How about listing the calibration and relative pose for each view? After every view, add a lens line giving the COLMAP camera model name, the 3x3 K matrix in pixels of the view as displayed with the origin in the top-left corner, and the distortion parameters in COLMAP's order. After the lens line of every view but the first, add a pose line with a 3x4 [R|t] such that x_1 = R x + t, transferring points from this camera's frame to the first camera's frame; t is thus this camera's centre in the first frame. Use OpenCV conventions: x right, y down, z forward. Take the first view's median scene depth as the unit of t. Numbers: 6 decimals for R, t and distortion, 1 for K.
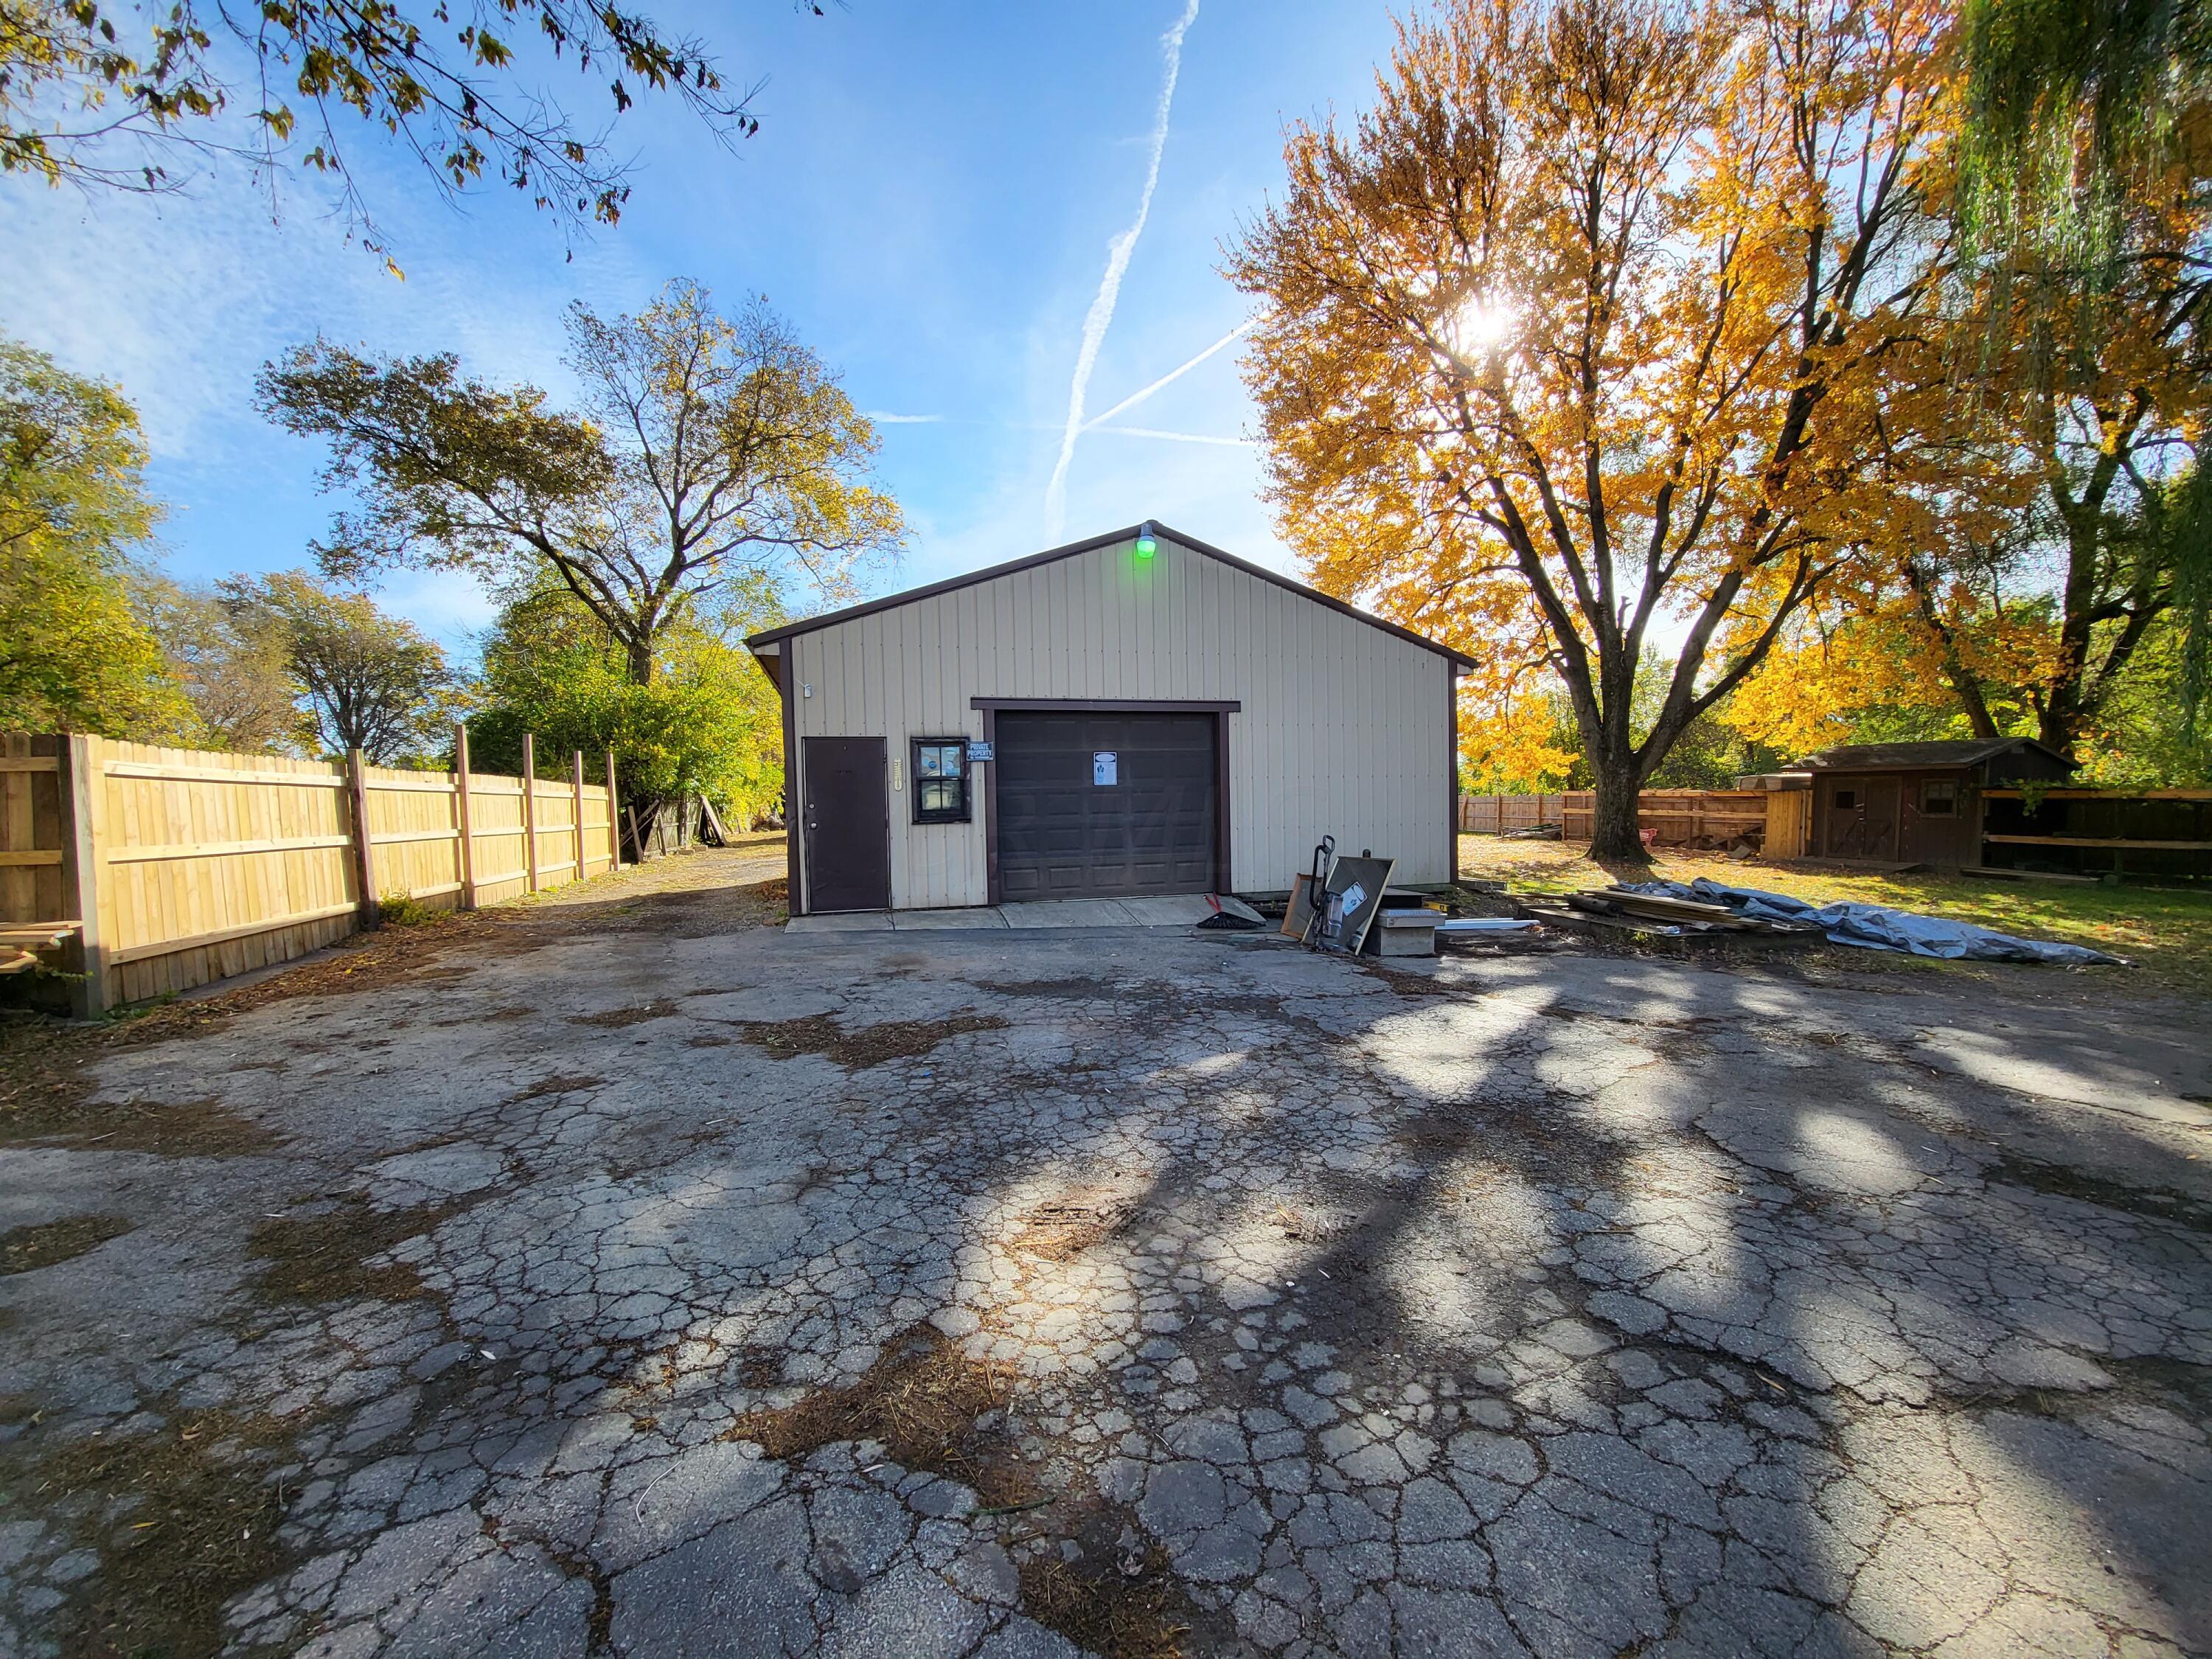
lens RADIAL K [[894.3, 0, 1100.7], [0, 894.3, 834.5], [0, 0, 1]] dist [0.000150, 0.000012]
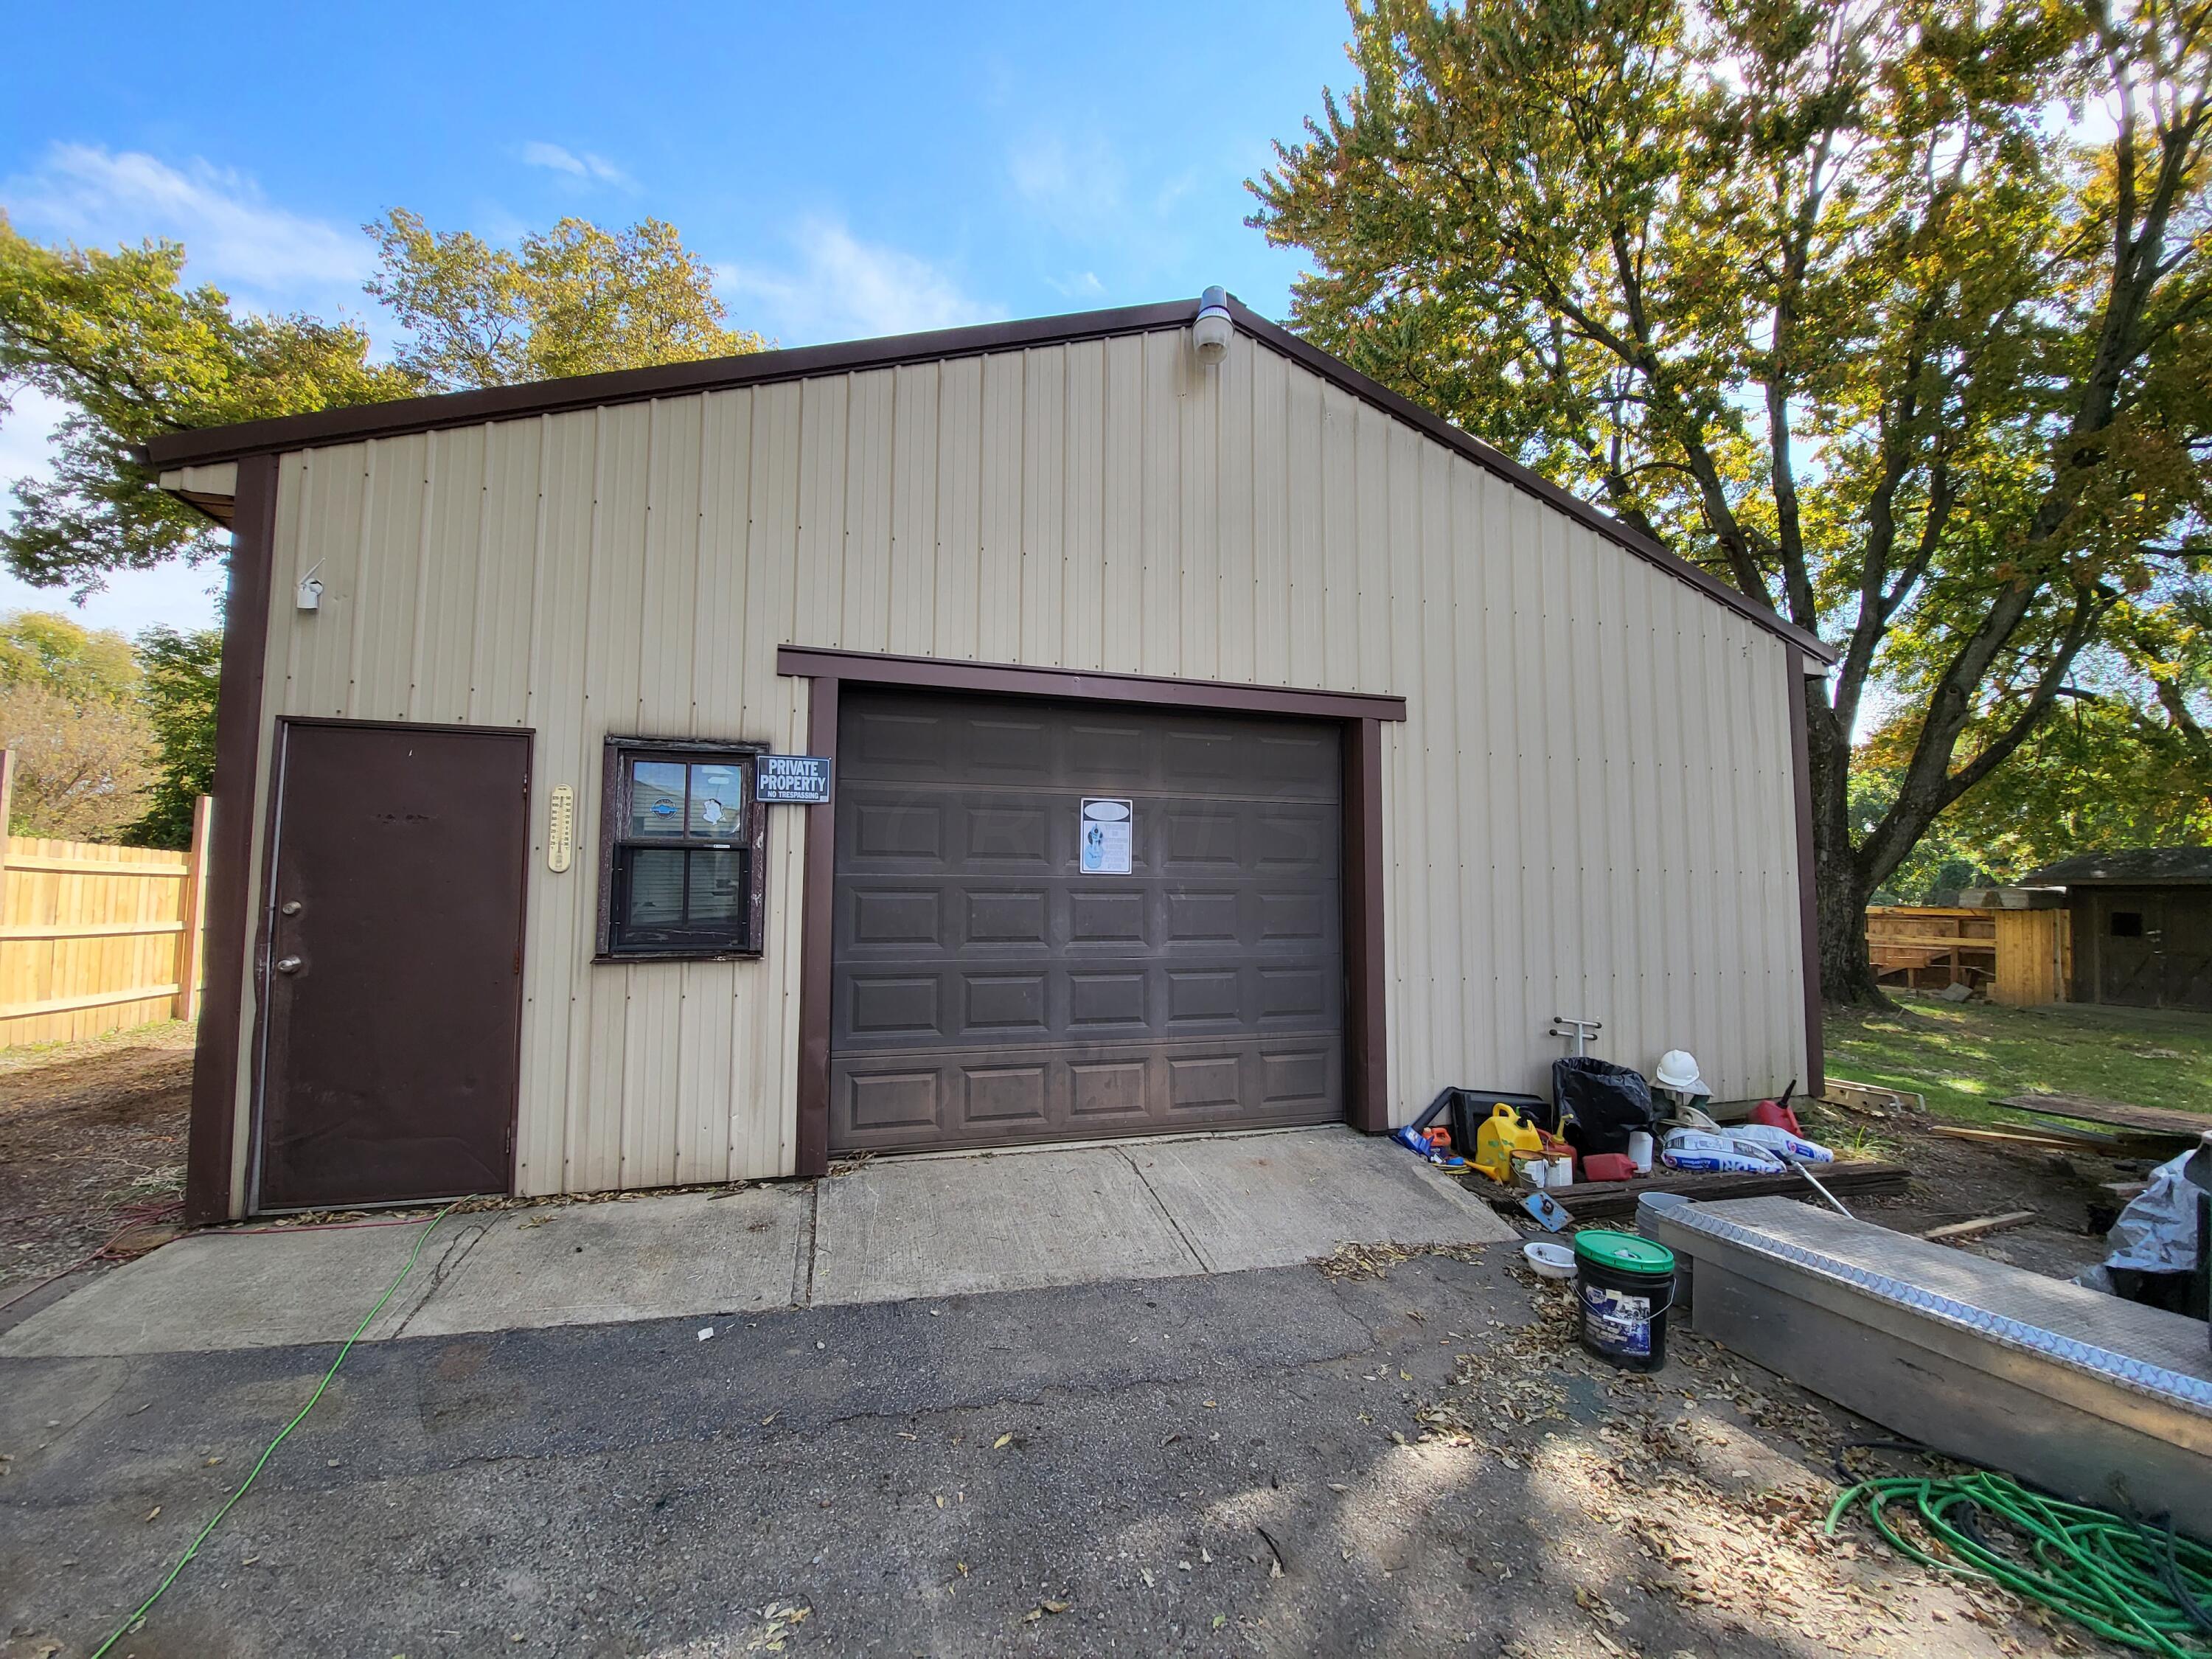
lens RADIAL K [[894.3, 0, 1100.8], [0, 894.3, 827.0], [0, 0, 1]] dist [0.000150, 0.000012]
pose [[0.999648, 0.026507, 0.000521, 0.002322], [-0.026275, 0.993124, -0.114084, -0.029864], [-0.003542, 0.114030, 0.993471, 0.603747]]
